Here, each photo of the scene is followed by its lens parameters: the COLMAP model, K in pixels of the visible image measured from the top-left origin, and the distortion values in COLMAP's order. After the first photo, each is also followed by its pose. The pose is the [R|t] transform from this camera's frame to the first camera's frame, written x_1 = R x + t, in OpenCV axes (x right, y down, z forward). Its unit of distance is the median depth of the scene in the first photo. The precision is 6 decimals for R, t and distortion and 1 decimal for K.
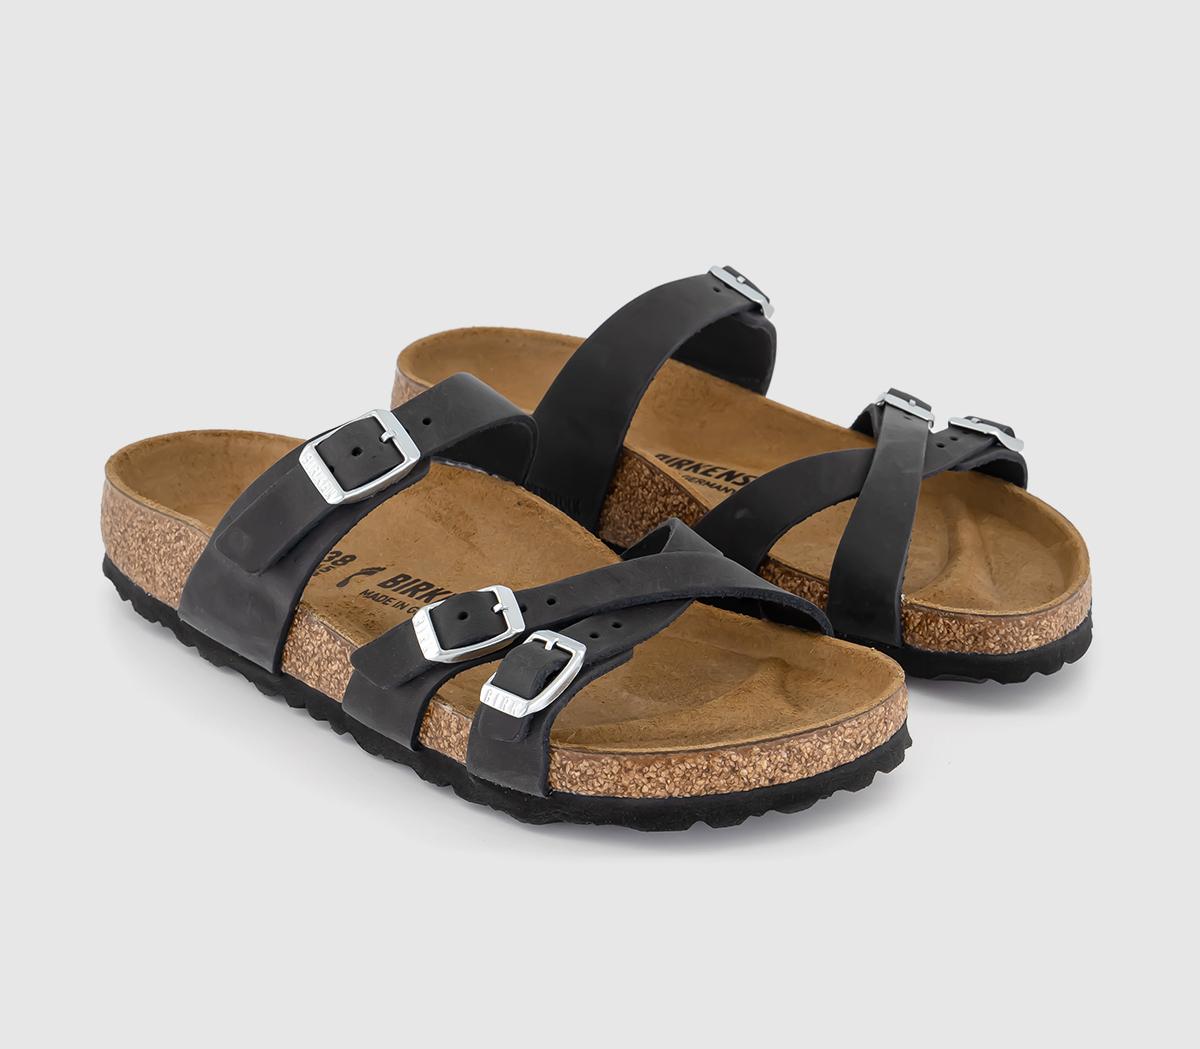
lens RADIAL K [[2479.8, 0, 596.2], [0, 2479.8, 527.4], [0, 0, 1]] dist [0.015209, 0.000000]
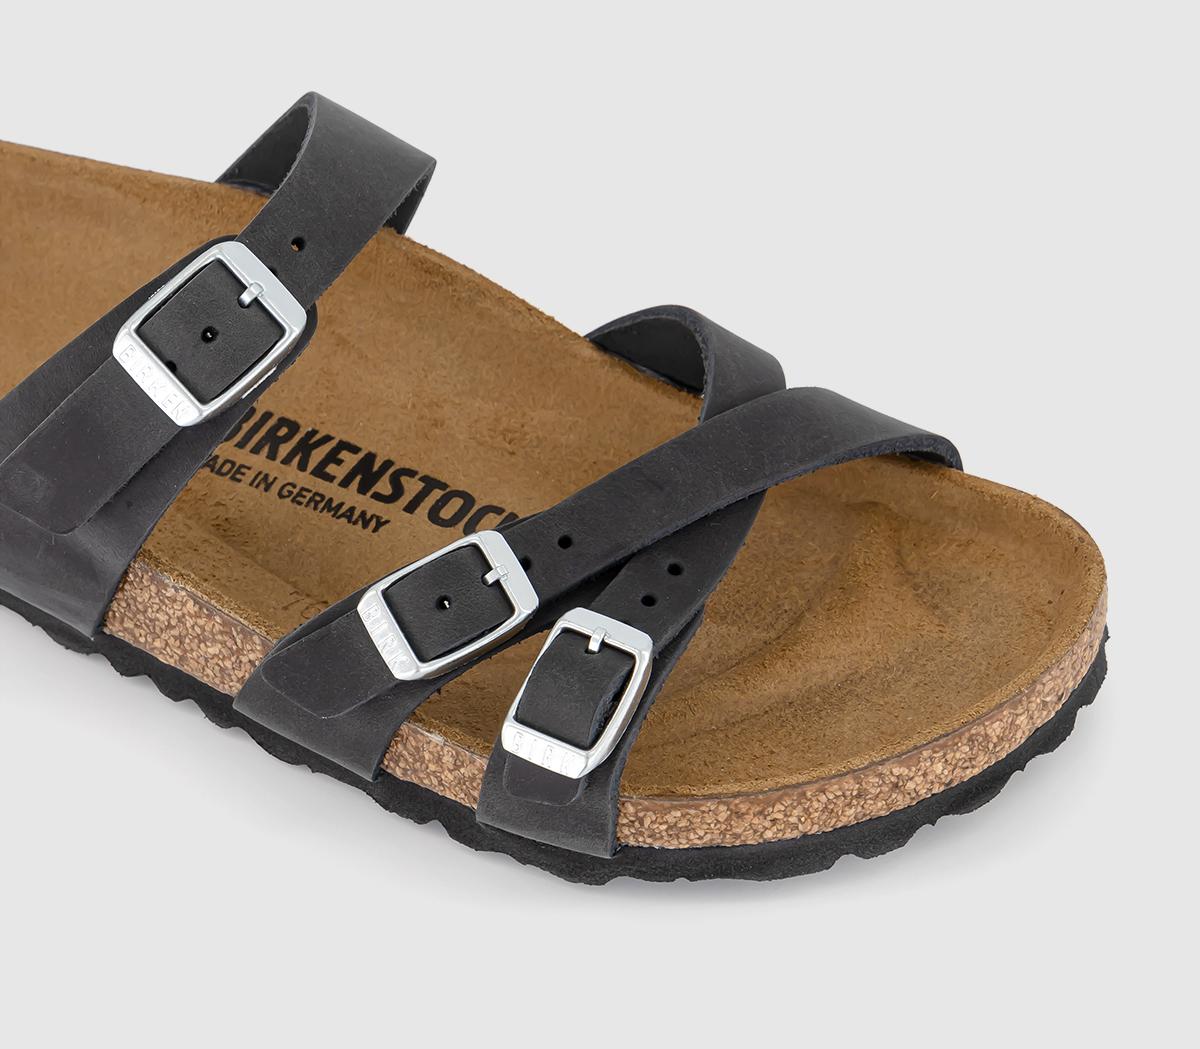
lens RADIAL K [[4066.5, 0, 603.6], [0, 4066.5, 524.2], [0, 0, 1]] dist [-0.007095, 0.000000]
pose [[0.974290, -0.164904, 0.153510, -0.173183], [0.096609, 0.921337, 0.376570, -0.377324], [-0.203533, -0.352058, 0.913581, 0.048798]]
